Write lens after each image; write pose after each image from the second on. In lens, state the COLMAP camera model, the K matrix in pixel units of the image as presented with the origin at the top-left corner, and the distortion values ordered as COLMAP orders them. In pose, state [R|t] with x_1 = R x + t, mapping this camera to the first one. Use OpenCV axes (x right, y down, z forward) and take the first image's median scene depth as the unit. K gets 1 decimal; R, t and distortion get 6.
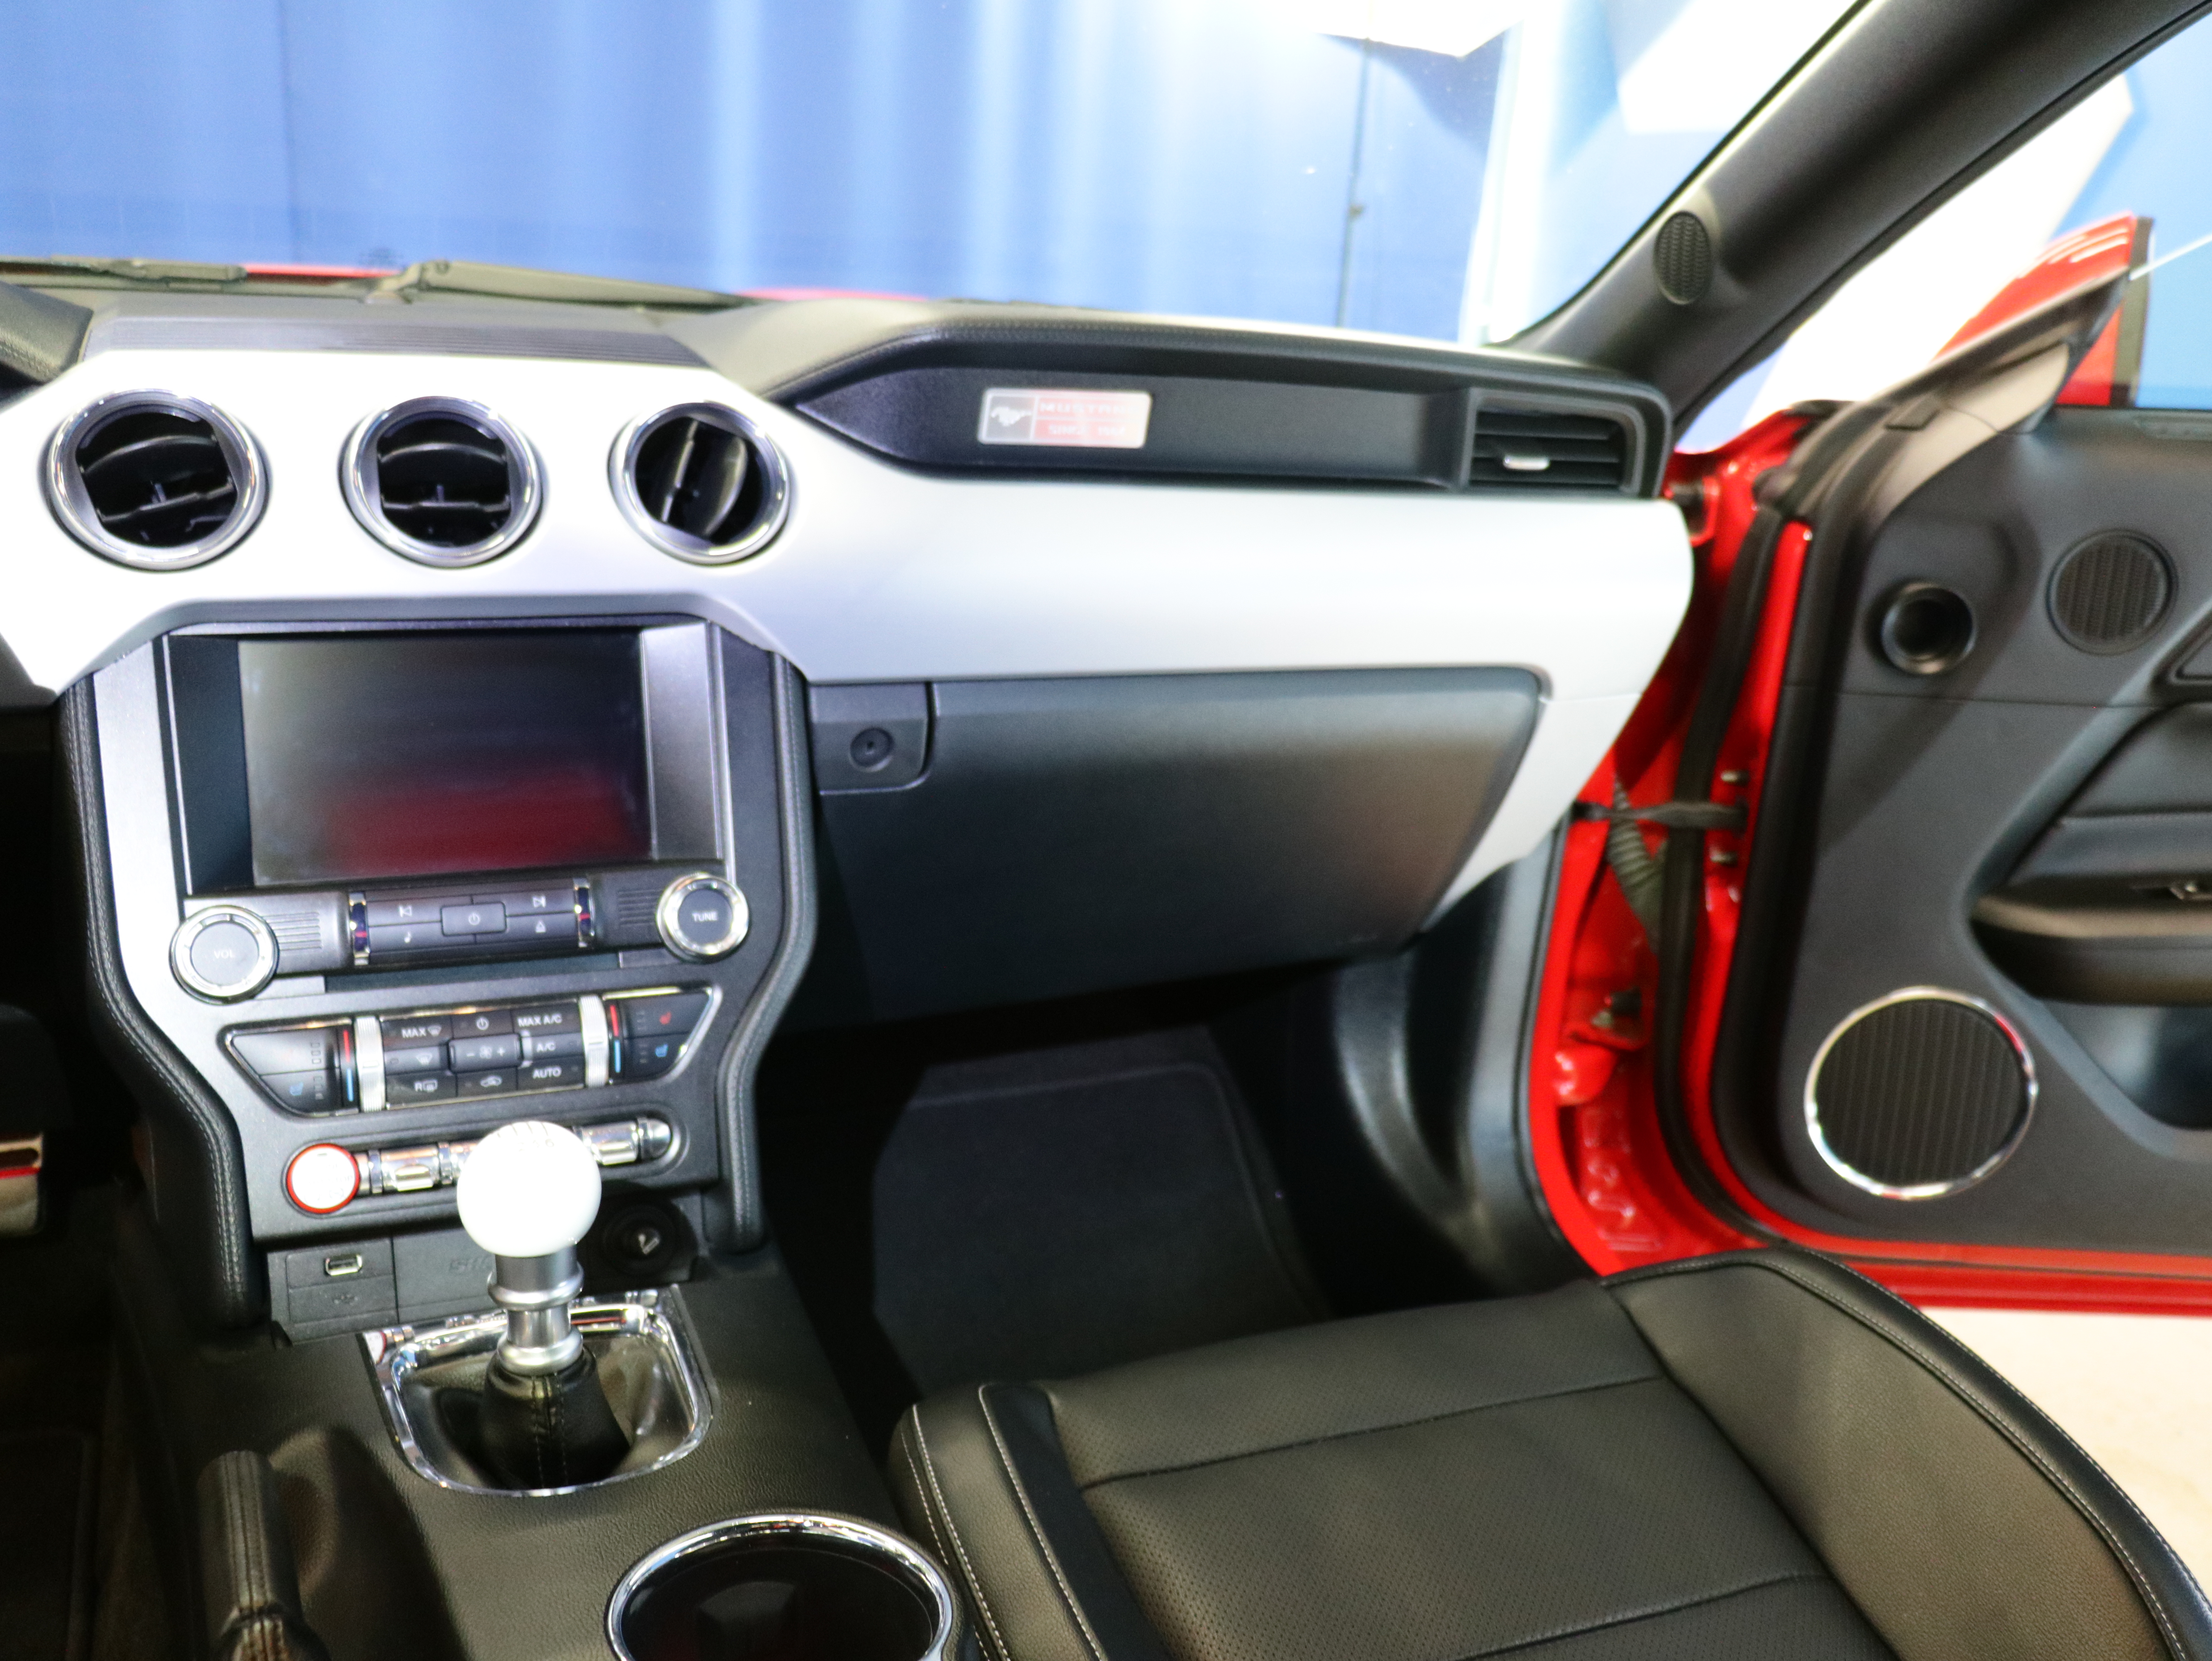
lens RADIAL K [[1966.1, 0, 1101.2], [0, 1966.1, 834.4], [0, 0, 1]] dist [-0.010137, 0.001748]
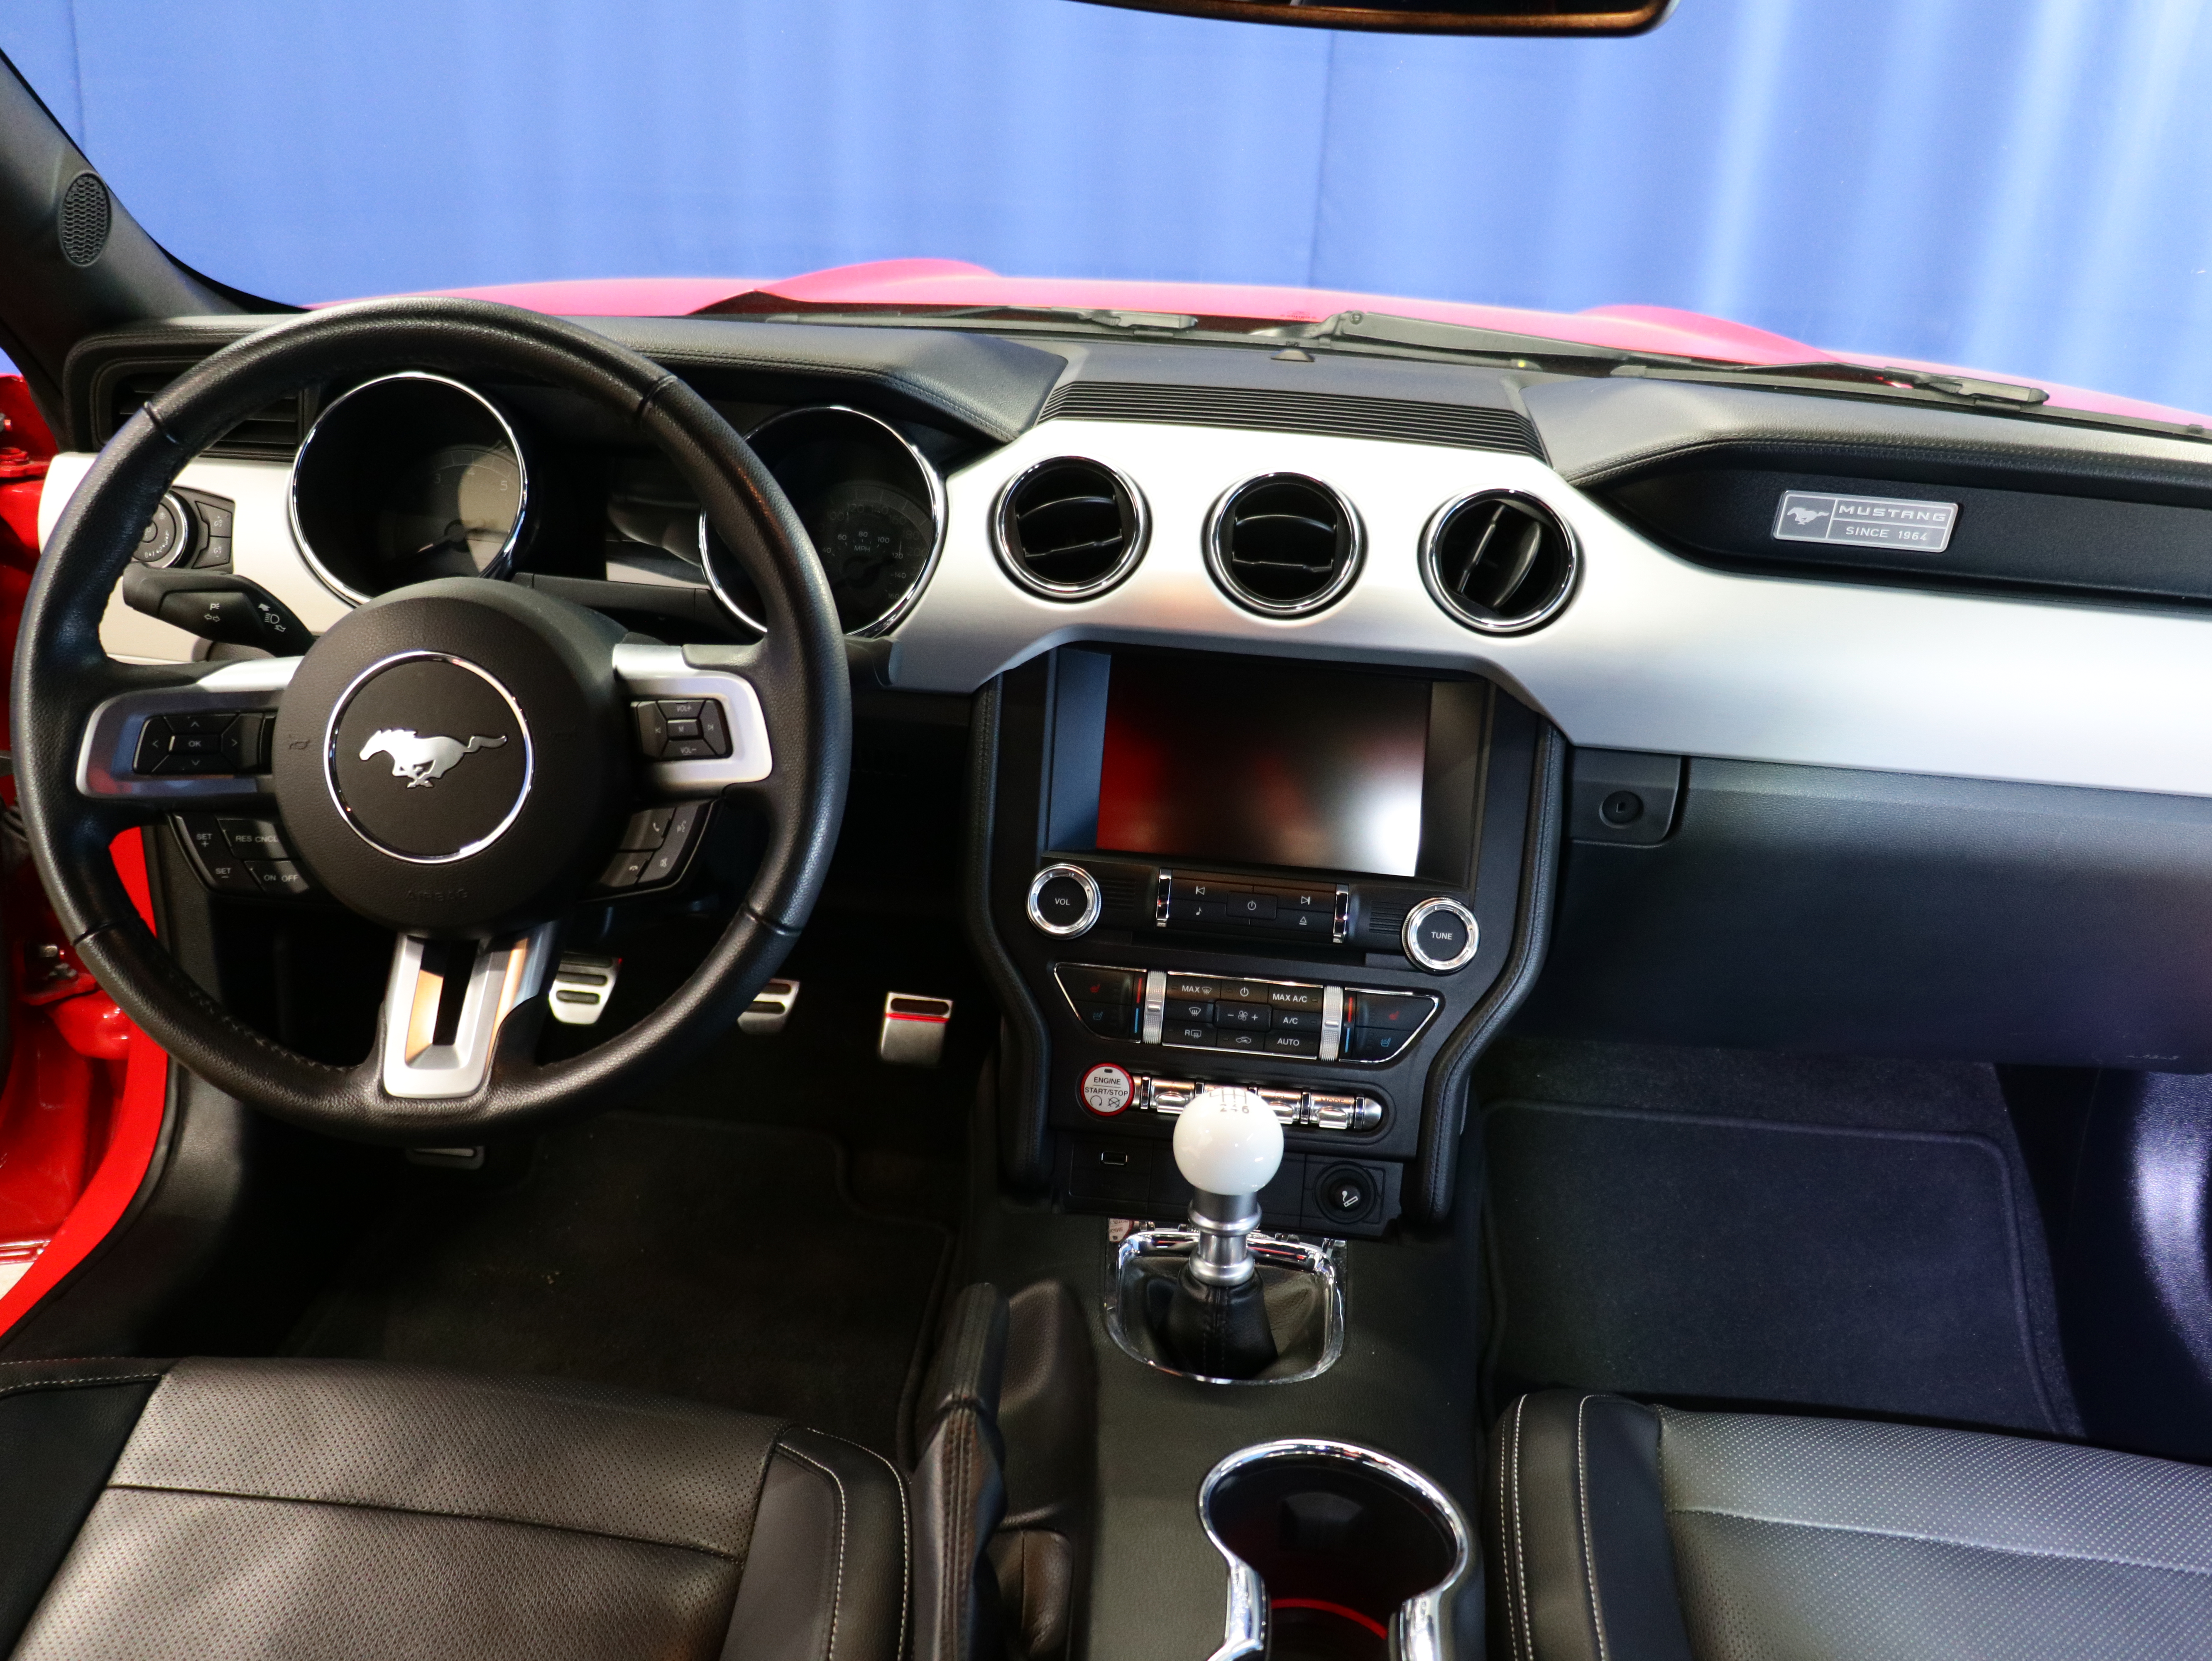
lens RADIAL K [[1966.1, 0, 1101.2], [0, 1966.1, 834.4], [0, 0, 1]] dist [-0.010137, 0.001748]
pose [[0.879996, 0.158866, -0.447626, 0.134152], [-0.143710, 0.987289, 0.067876, -0.068216], [0.452720, 0.004598, 0.891641, -0.125986]]
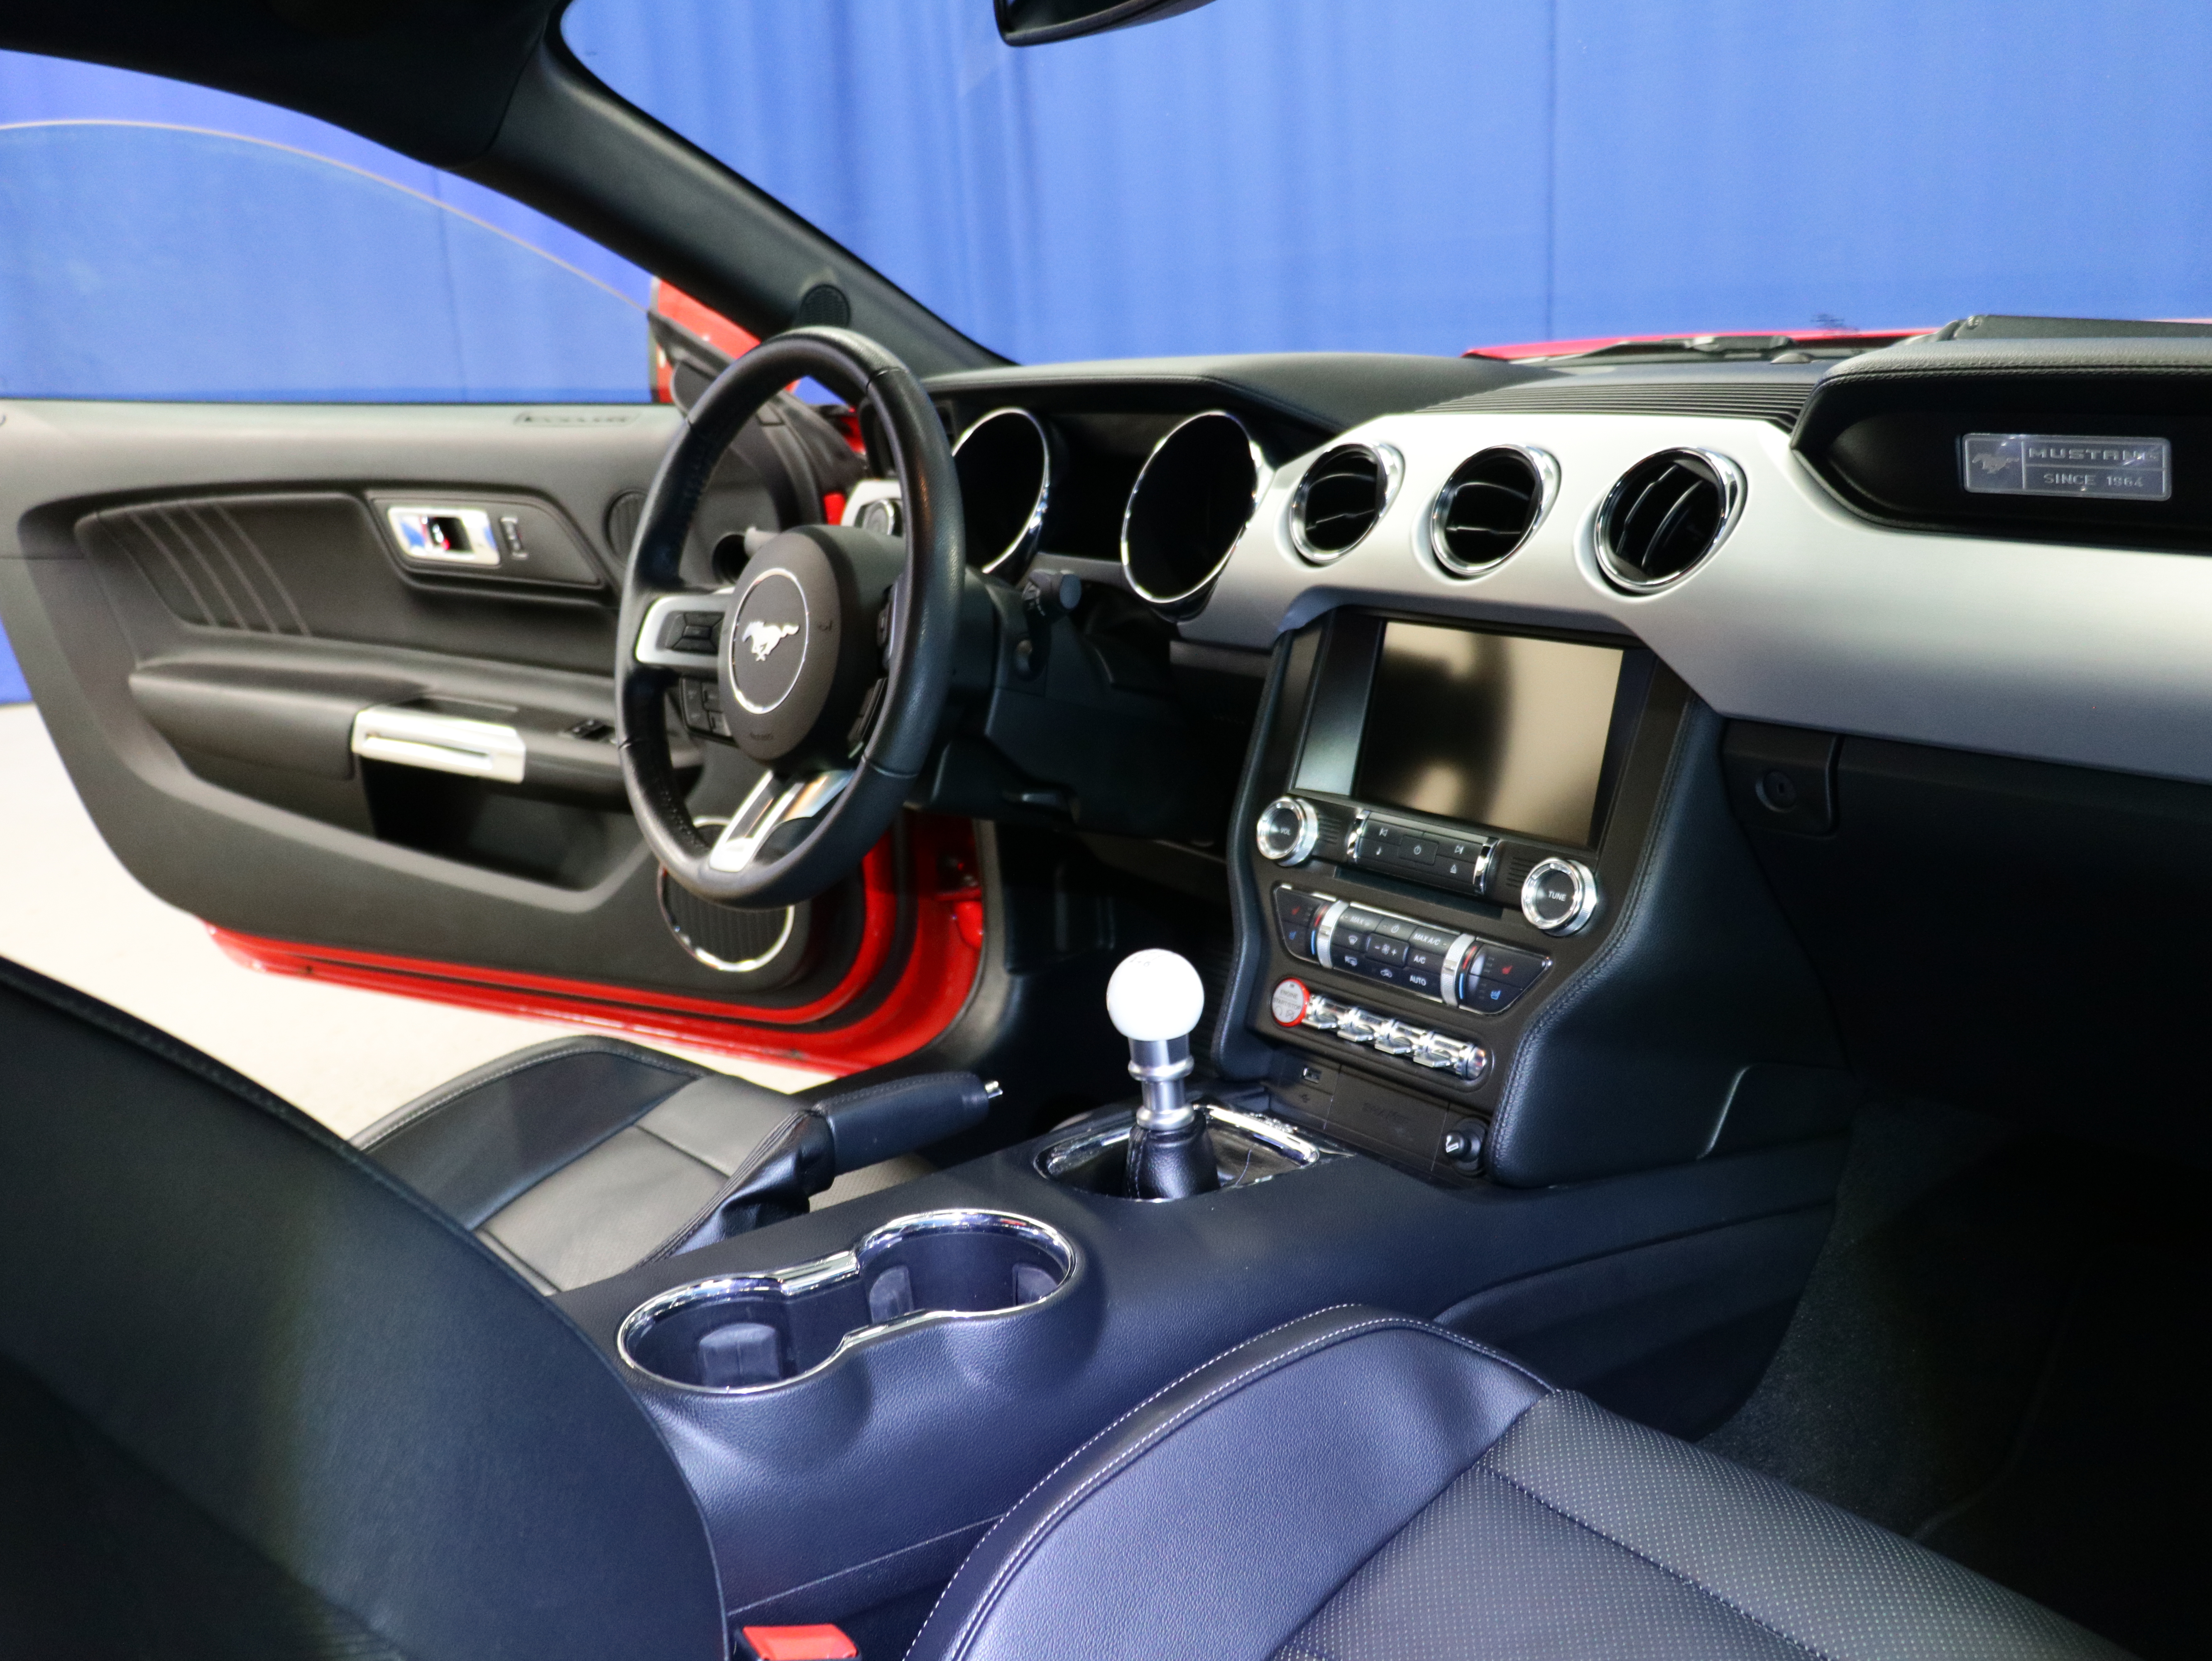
lens RADIAL K [[1966.1, 0, 1101.2], [0, 1966.1, 834.4], [0, 0, 1]] dist [-0.010137, 0.001748]
pose [[0.277949, 0.182498, -0.943101, 0.814347], [-0.206756, 0.970141, 0.126796, -0.084595], [0.938081, 0.159749, 0.307383, 0.402503]]
